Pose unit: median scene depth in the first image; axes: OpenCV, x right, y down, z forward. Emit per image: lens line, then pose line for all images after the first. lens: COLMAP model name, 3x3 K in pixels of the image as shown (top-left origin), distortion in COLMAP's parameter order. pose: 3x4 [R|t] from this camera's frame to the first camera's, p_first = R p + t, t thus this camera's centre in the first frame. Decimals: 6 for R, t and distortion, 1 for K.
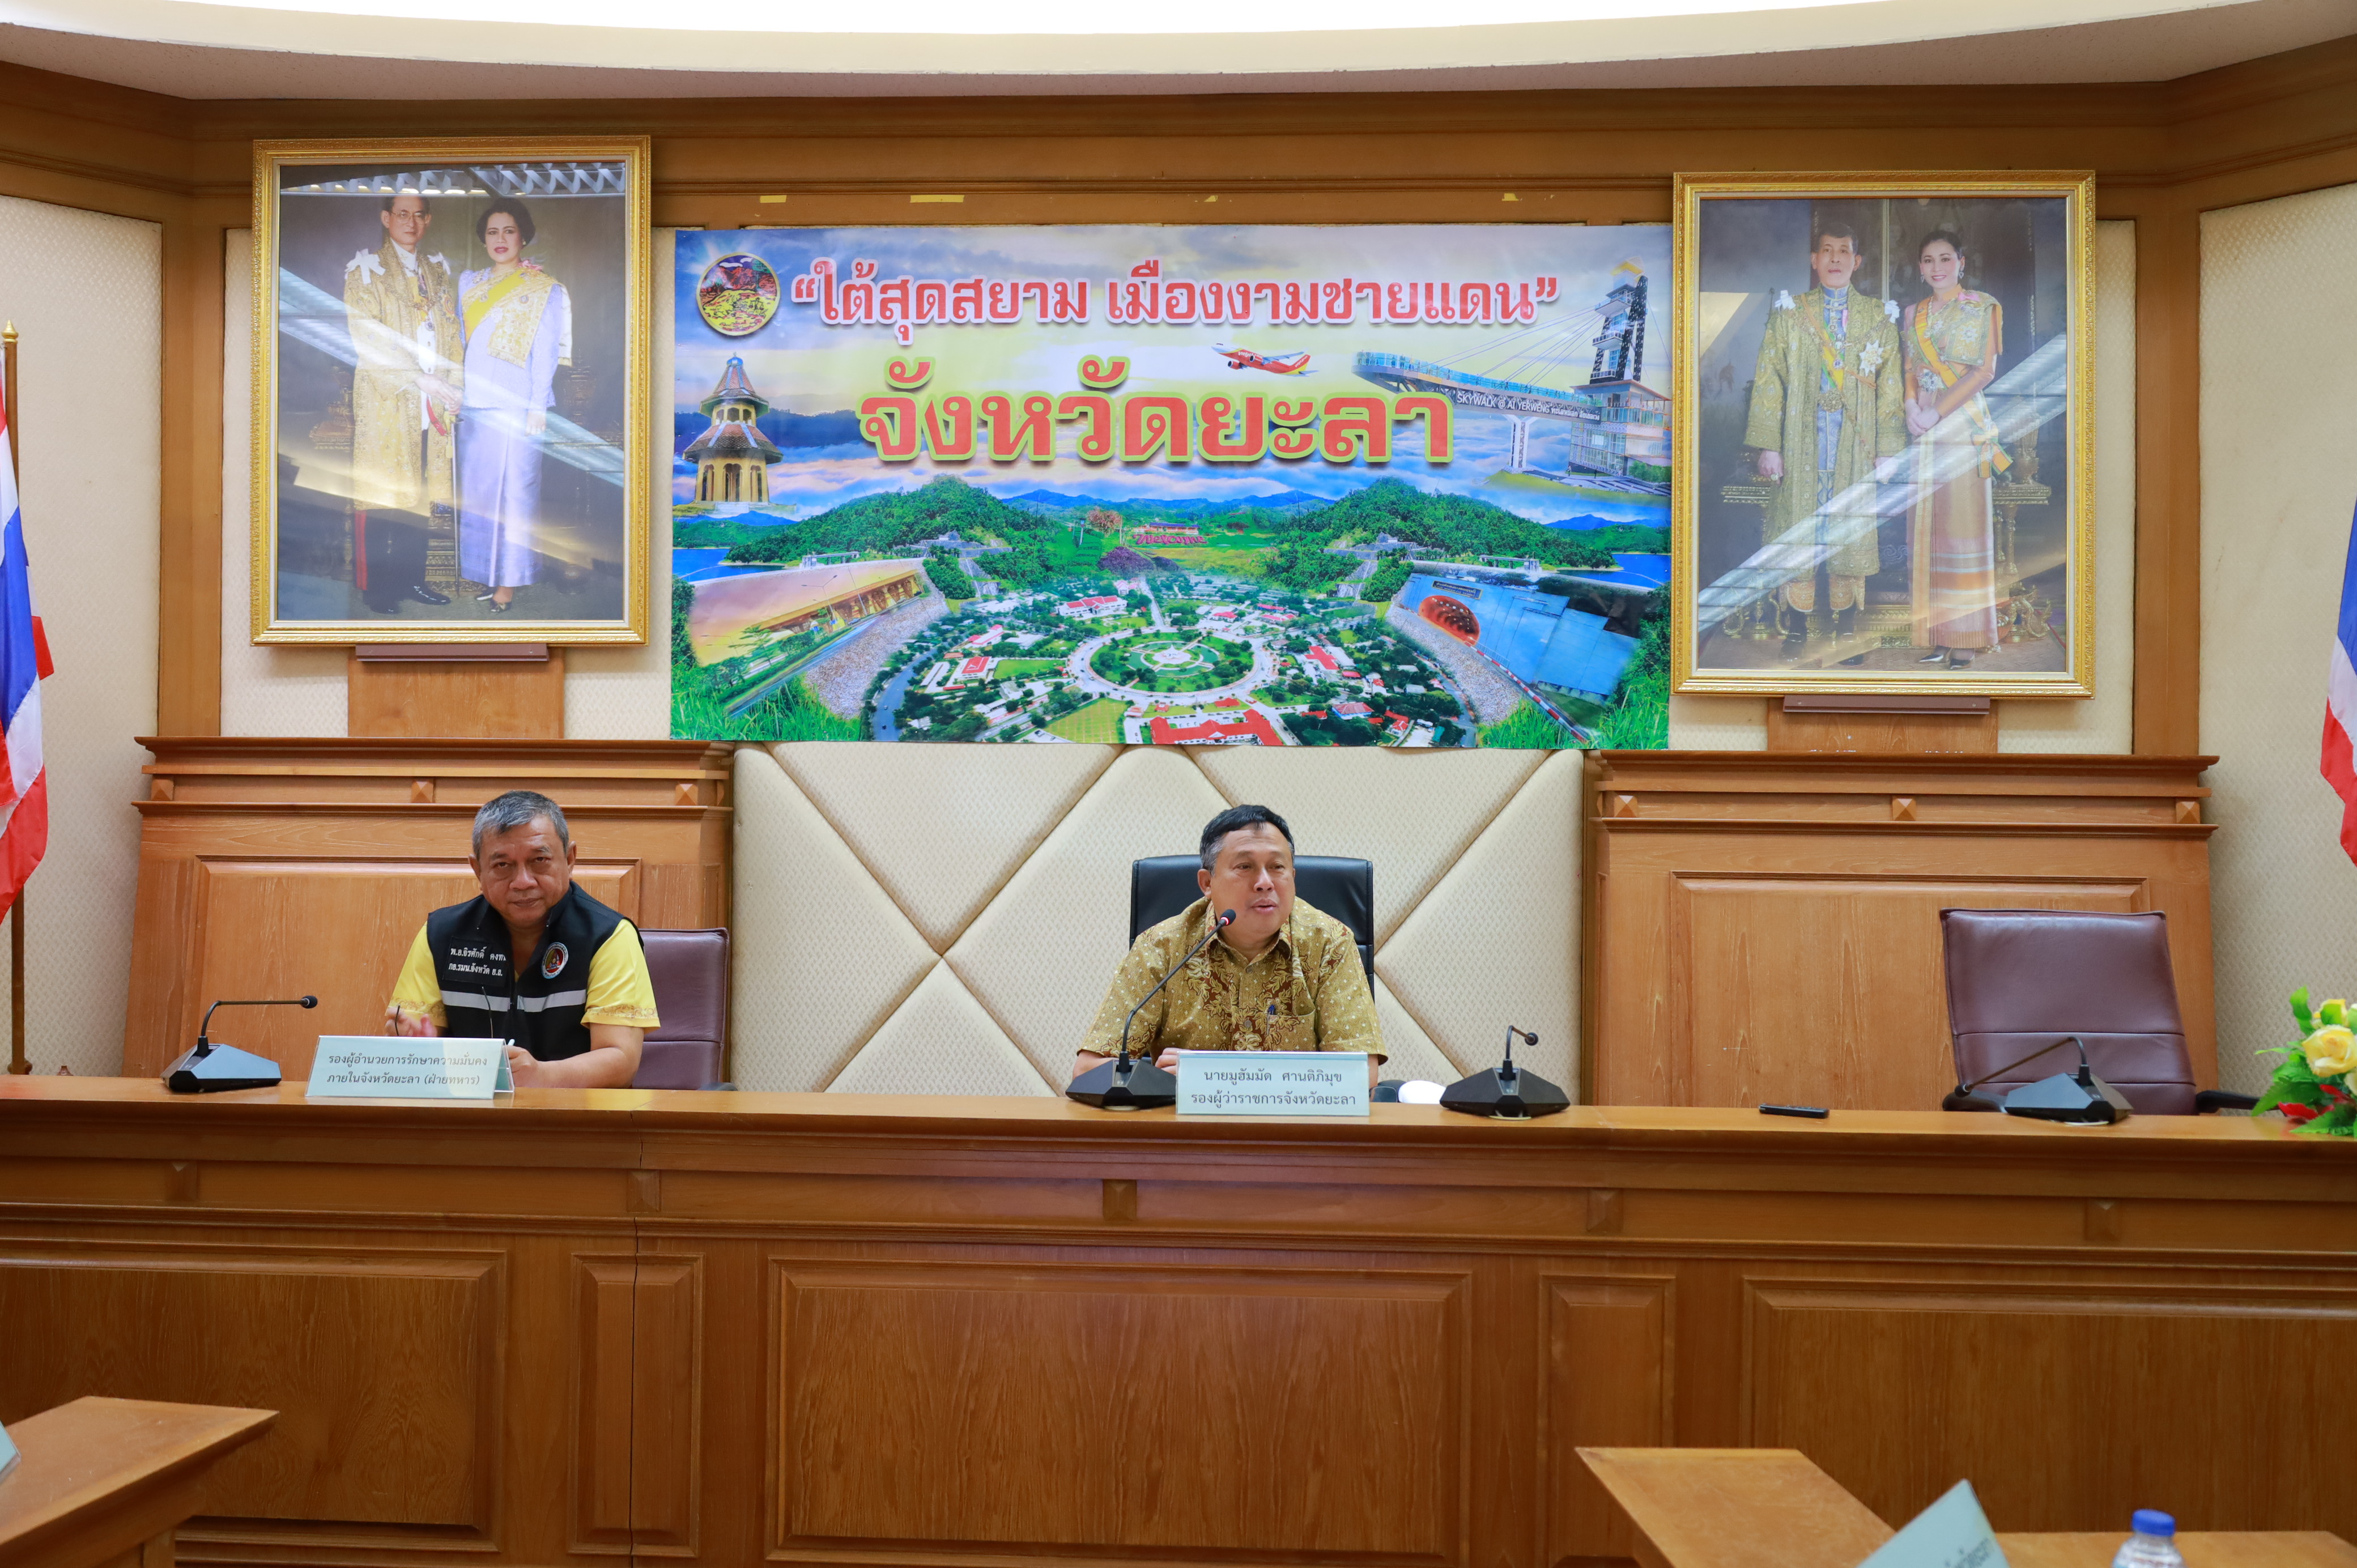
lens RADIAL K [[2254.3, 0, 1174.9], [0, 2254.3, 785.7], [0, 0, 1]] dist [0.084754, 0.000000]
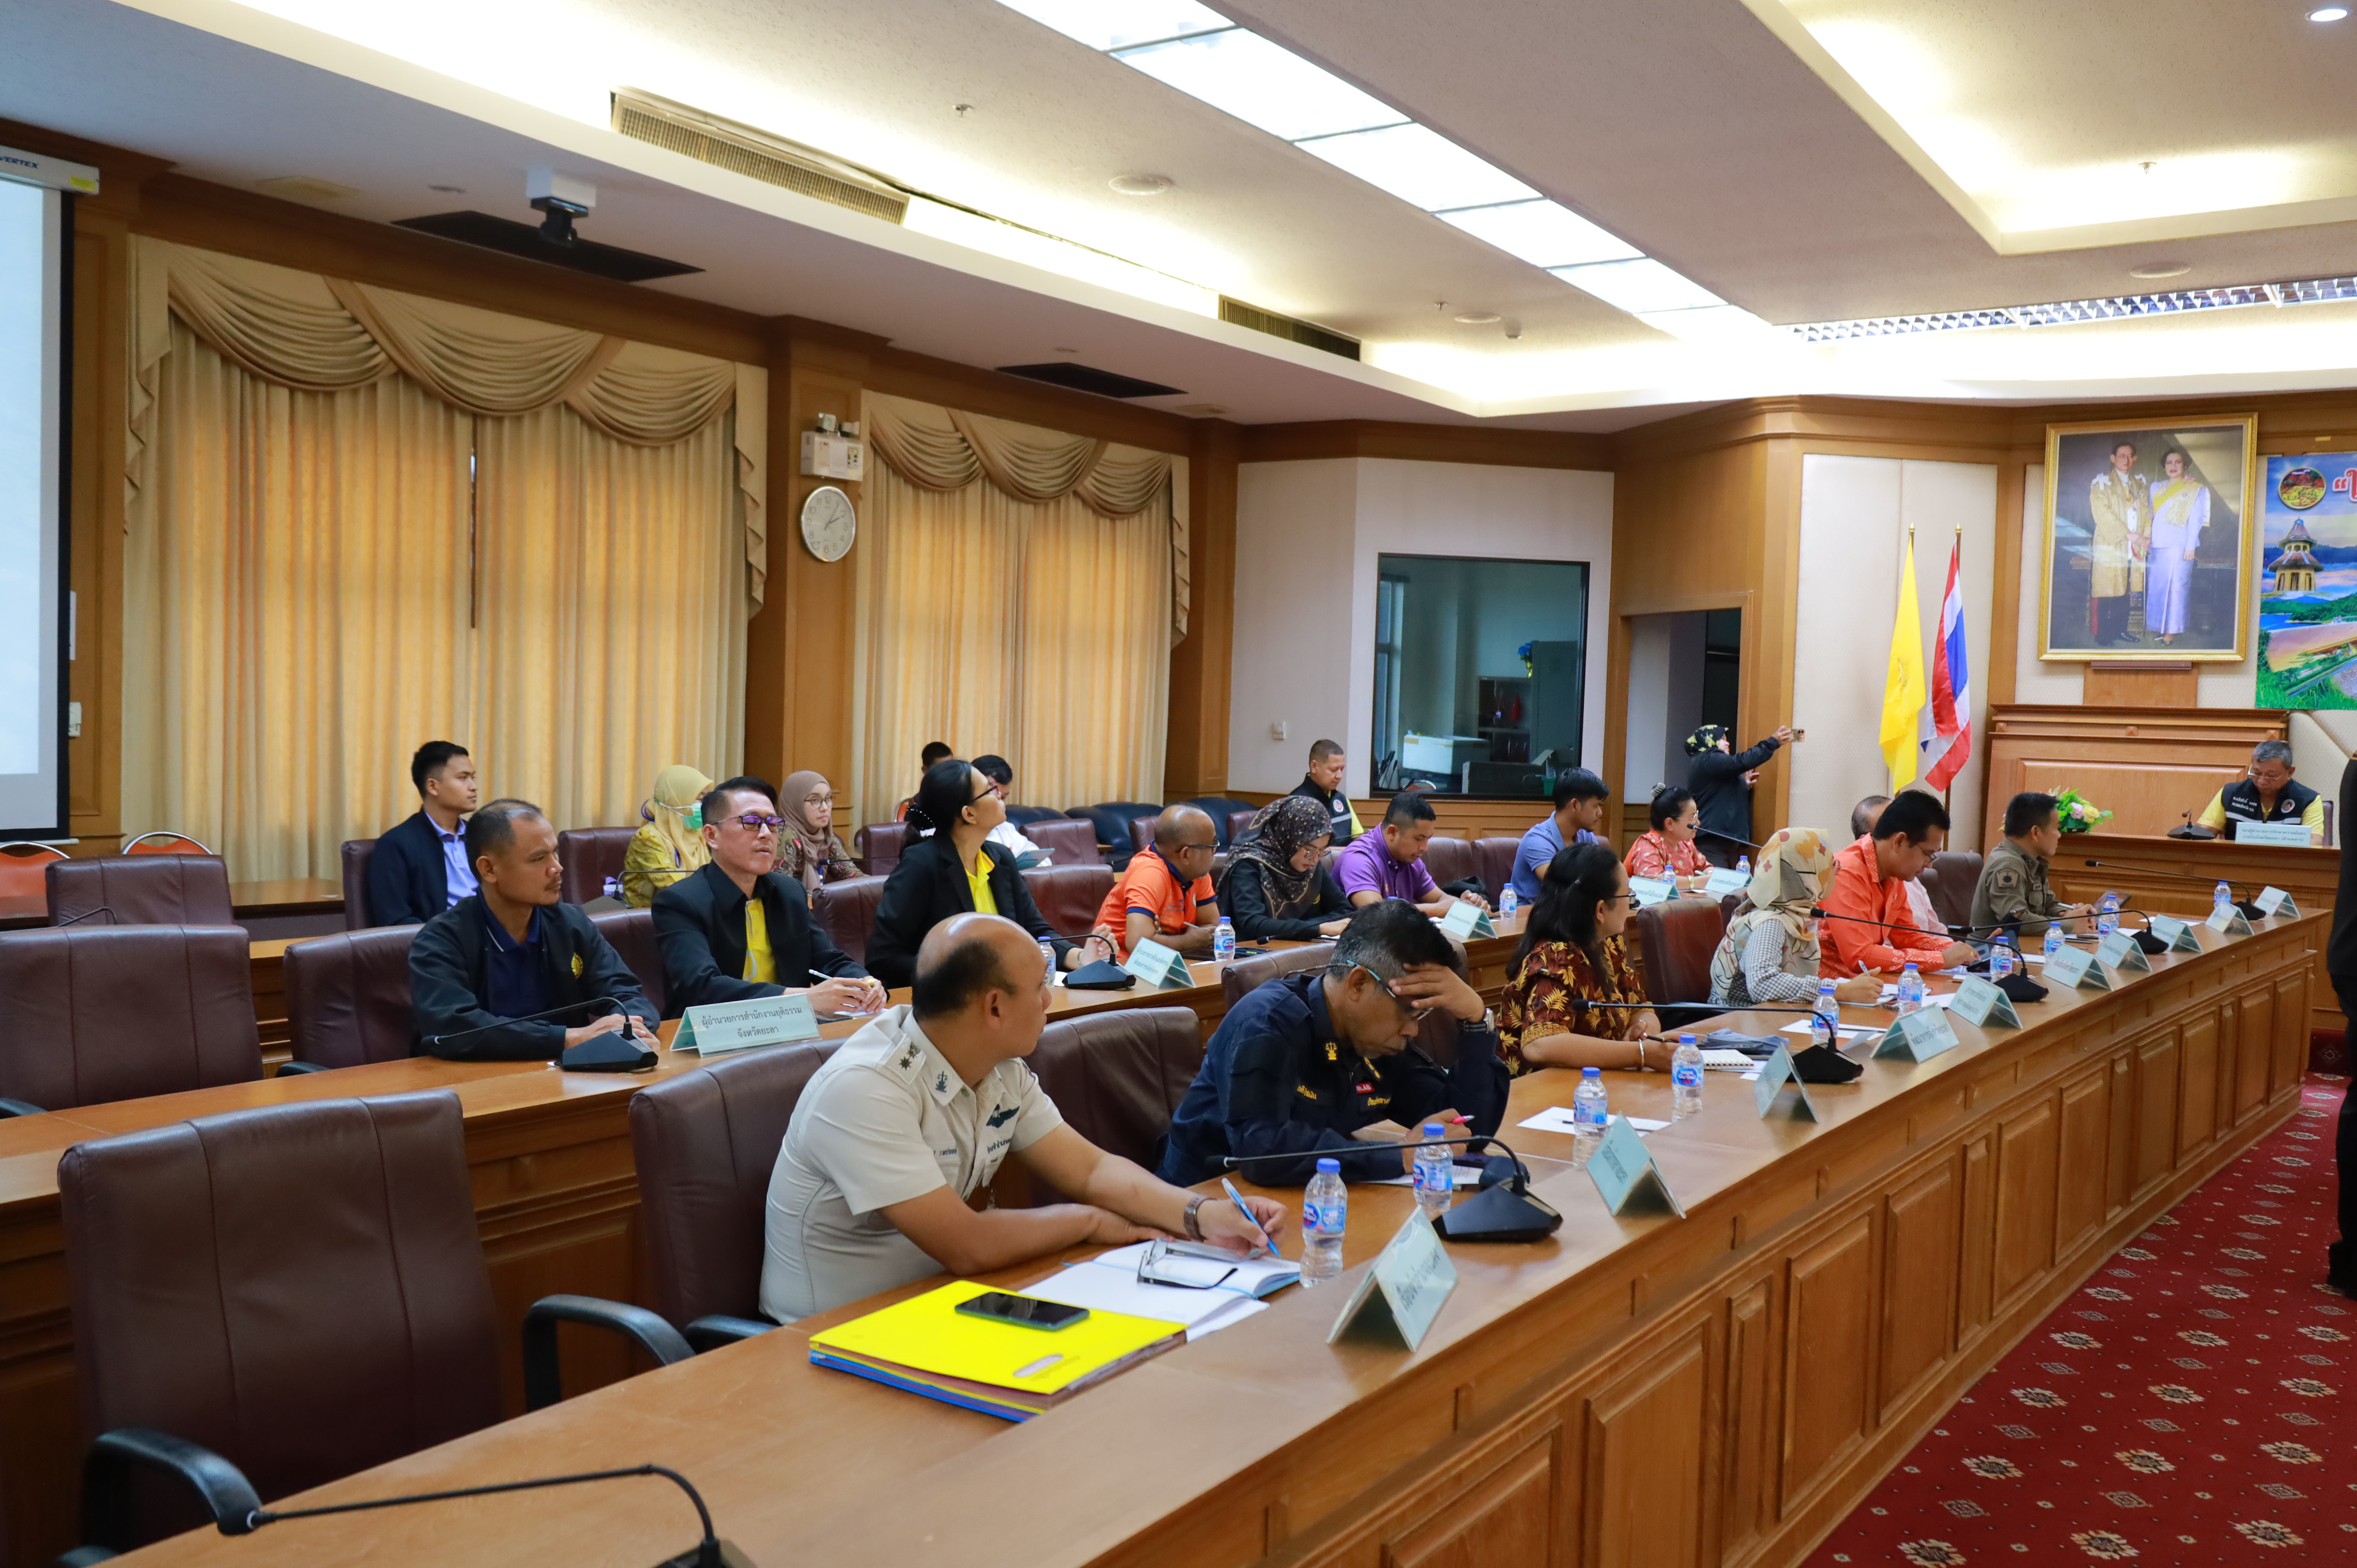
lens RADIAL K [[2042.8, 0, 1251.2], [0, 2042.8, 790.9], [0, 0, 1]] dist [0.010485, 0.018345]
pose [[0.876489, 0.034443, -0.480188, -0.125610], [-0.014008, 0.998840, 0.046076, -0.018174], [0.481218, -0.033659, 0.875954, -1.059627]]
